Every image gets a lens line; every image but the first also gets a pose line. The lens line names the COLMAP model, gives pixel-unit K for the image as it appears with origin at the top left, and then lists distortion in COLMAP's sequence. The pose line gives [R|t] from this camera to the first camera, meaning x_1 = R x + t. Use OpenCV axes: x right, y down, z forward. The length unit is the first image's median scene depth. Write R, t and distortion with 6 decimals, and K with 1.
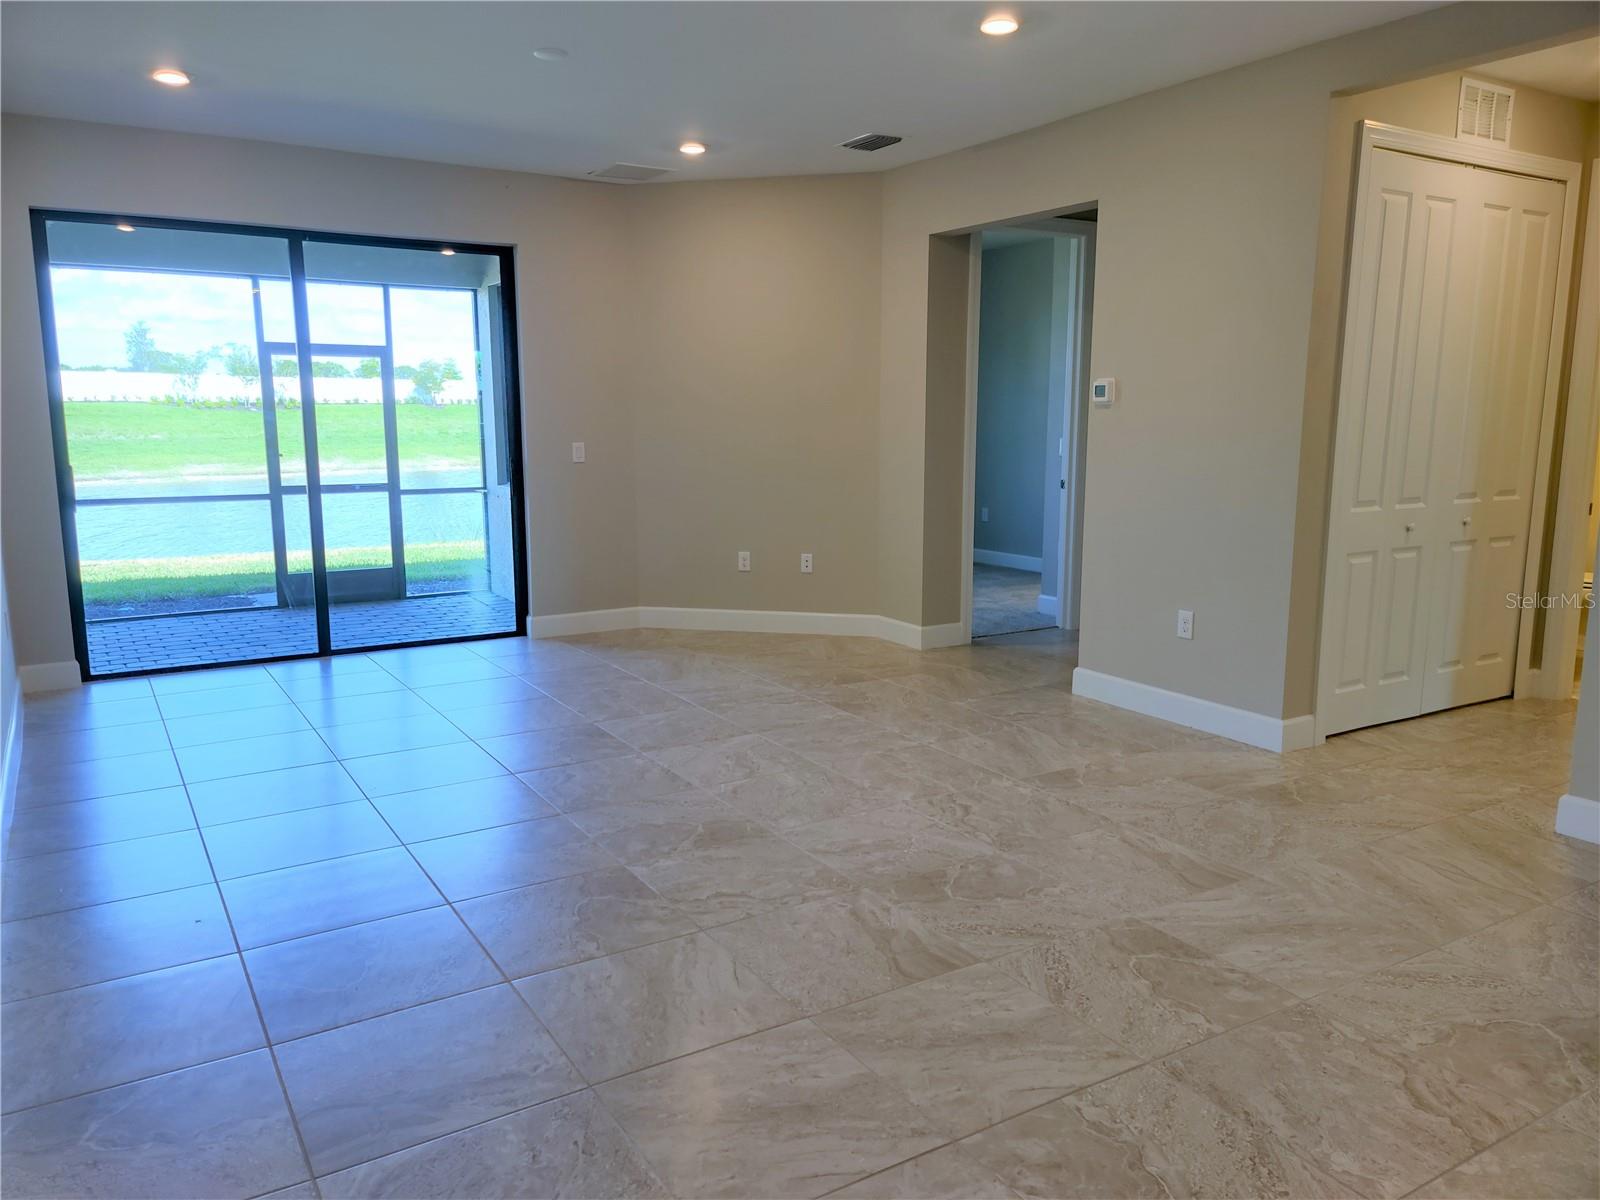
lens RADIAL K [[1171.8, 0, 792.3], [0, 1171.8, 602.9], [0, 0, 1]] dist [0.074968, -0.053146]
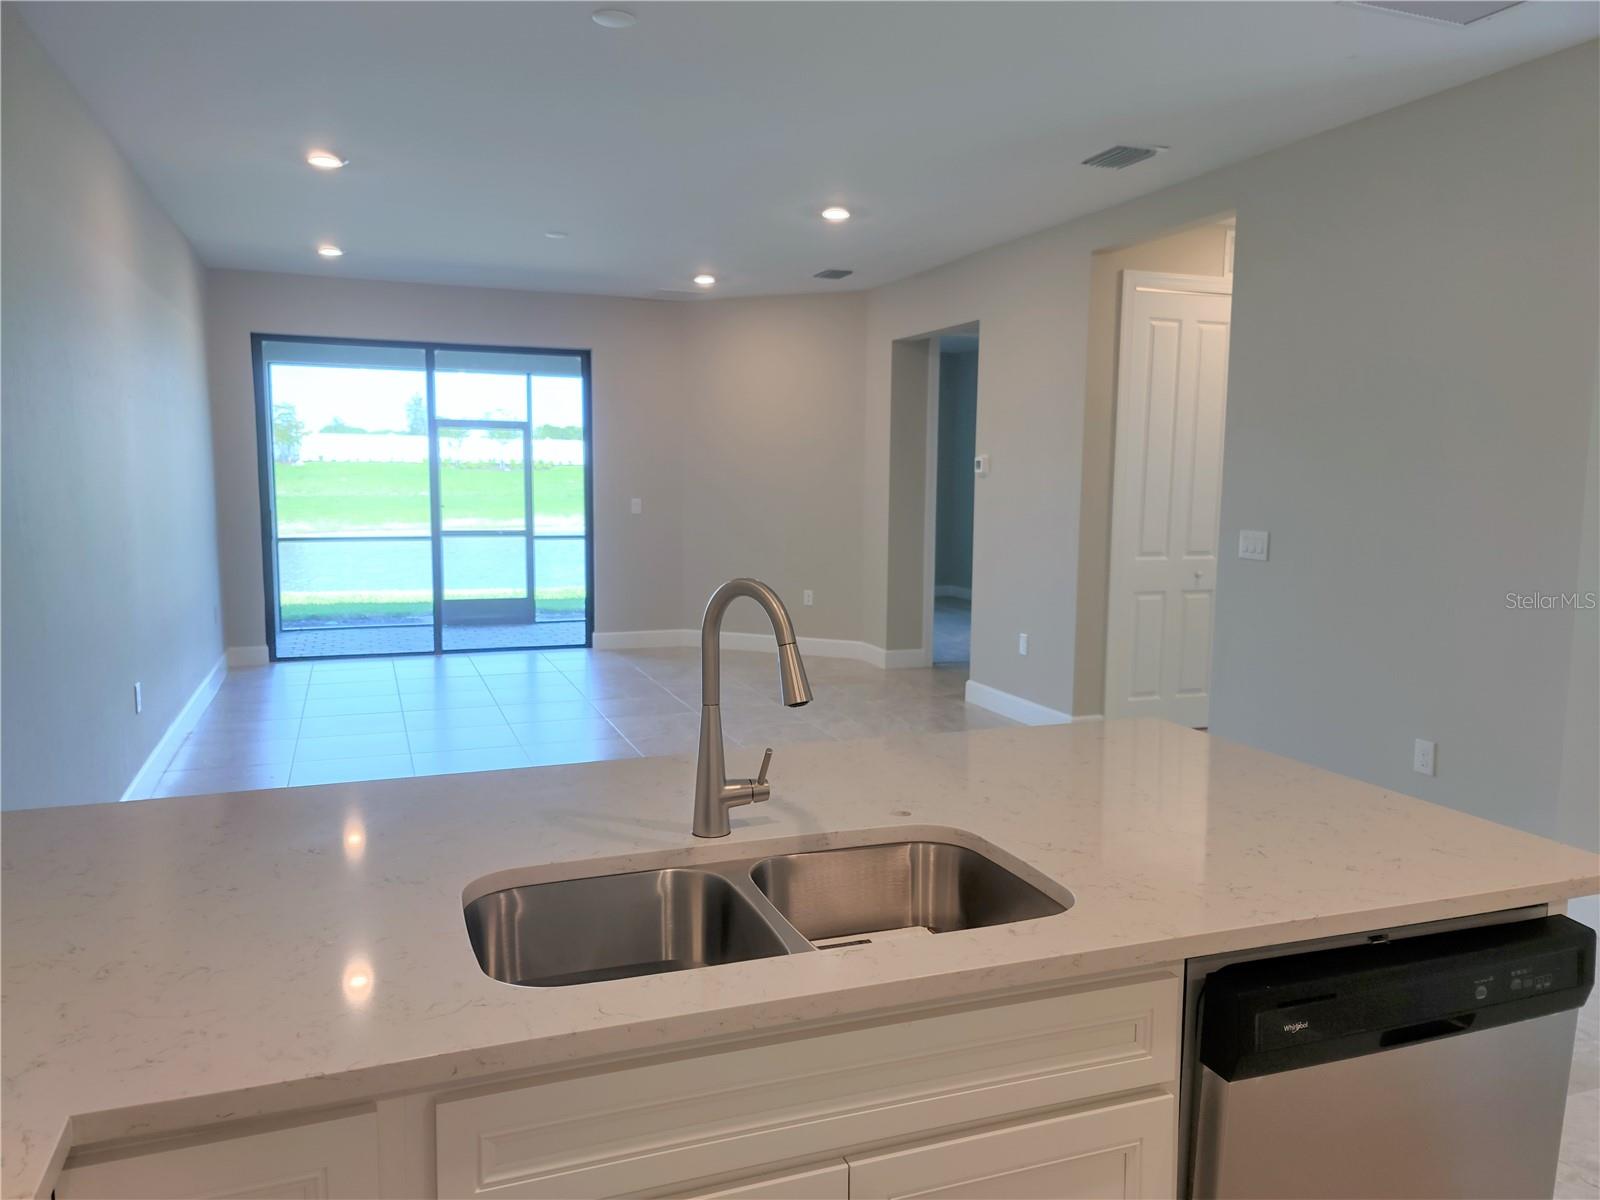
lens RADIAL K [[1180.4, 0, 800.3], [0, 1180.4, 617.3], [0, 0, 1]] dist [0.051720, 0.002714]
pose [[0.982371, 0.034489, -0.183731, 0.329654], [-0.042068, 0.998410, -0.037511, 0.047621], [0.182146, 0.044579, 0.982261, -0.321905]]
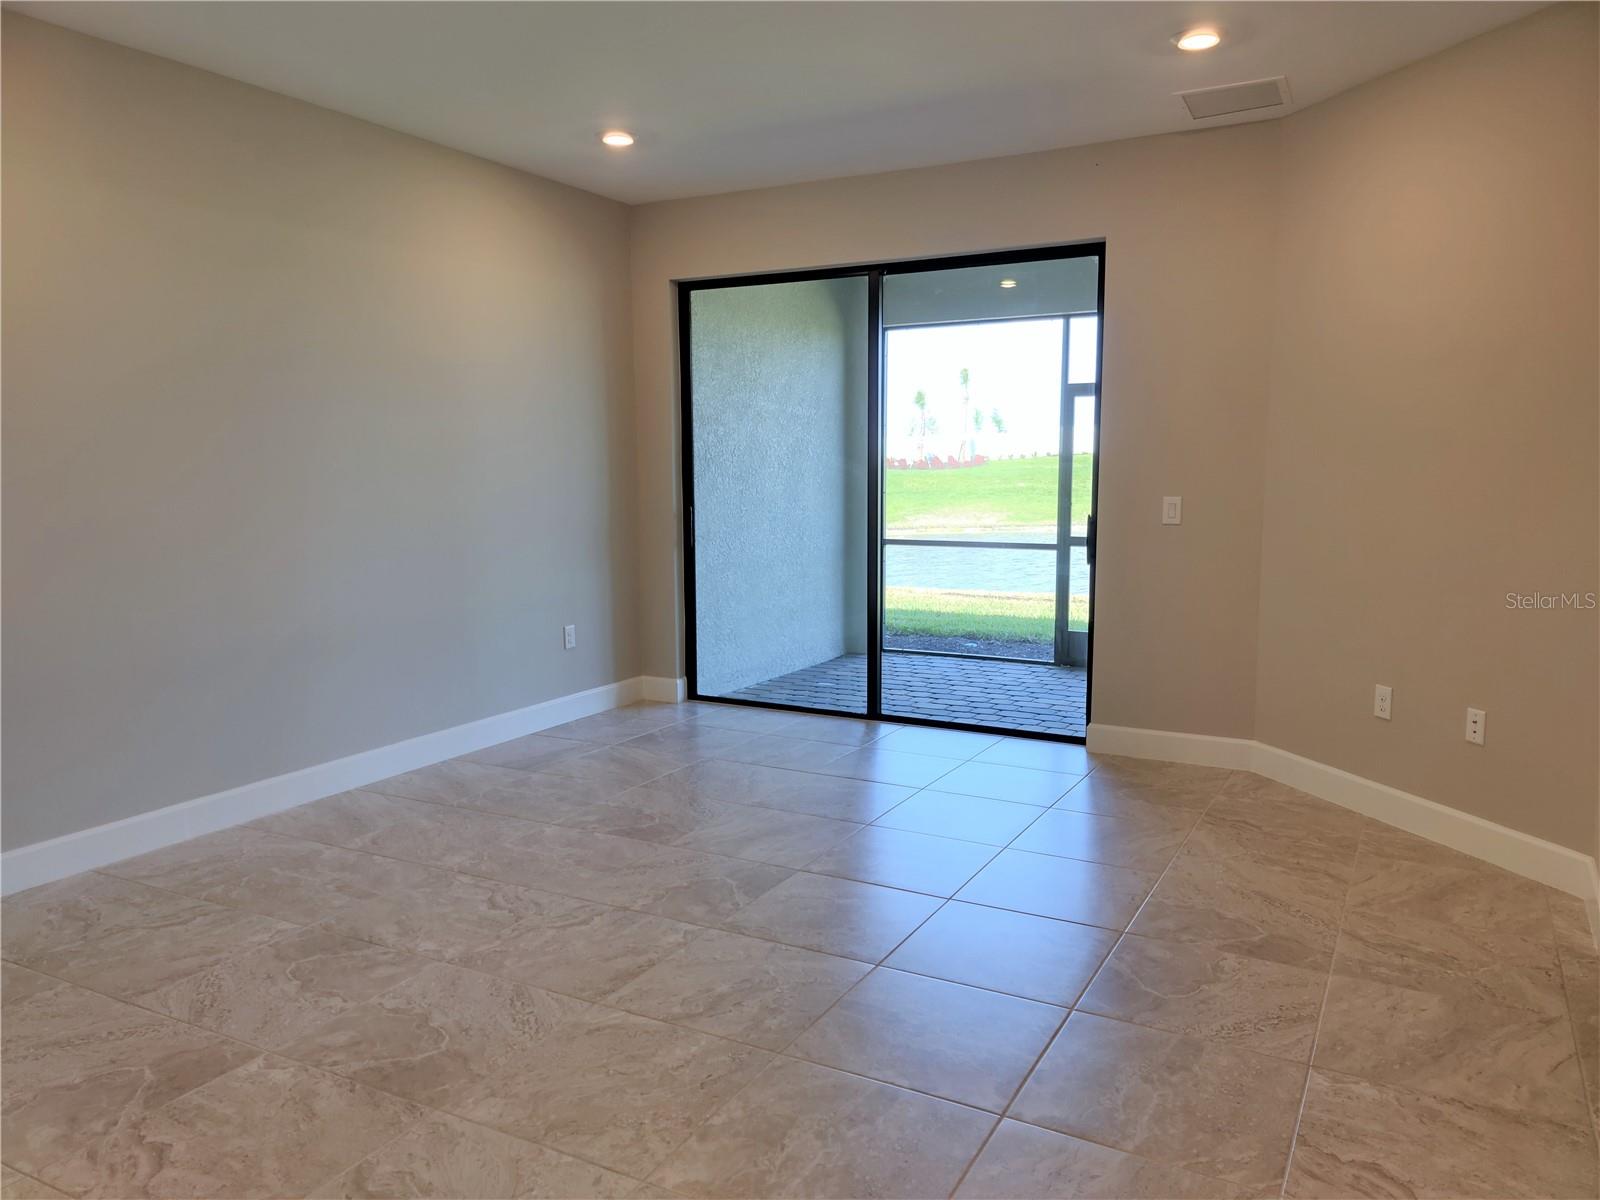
lens RADIAL K [[1164.1, 0, 791.4], [0, 1164.1, 596.8], [0, 0, 1]] dist [0.069623, -0.052701]
pose [[0.497365, 0.102823, -0.861426, 0.456676], [-0.138314, 0.989649, 0.038269, -0.099340], [0.856444, 0.100114, 0.506439, 0.617761]]
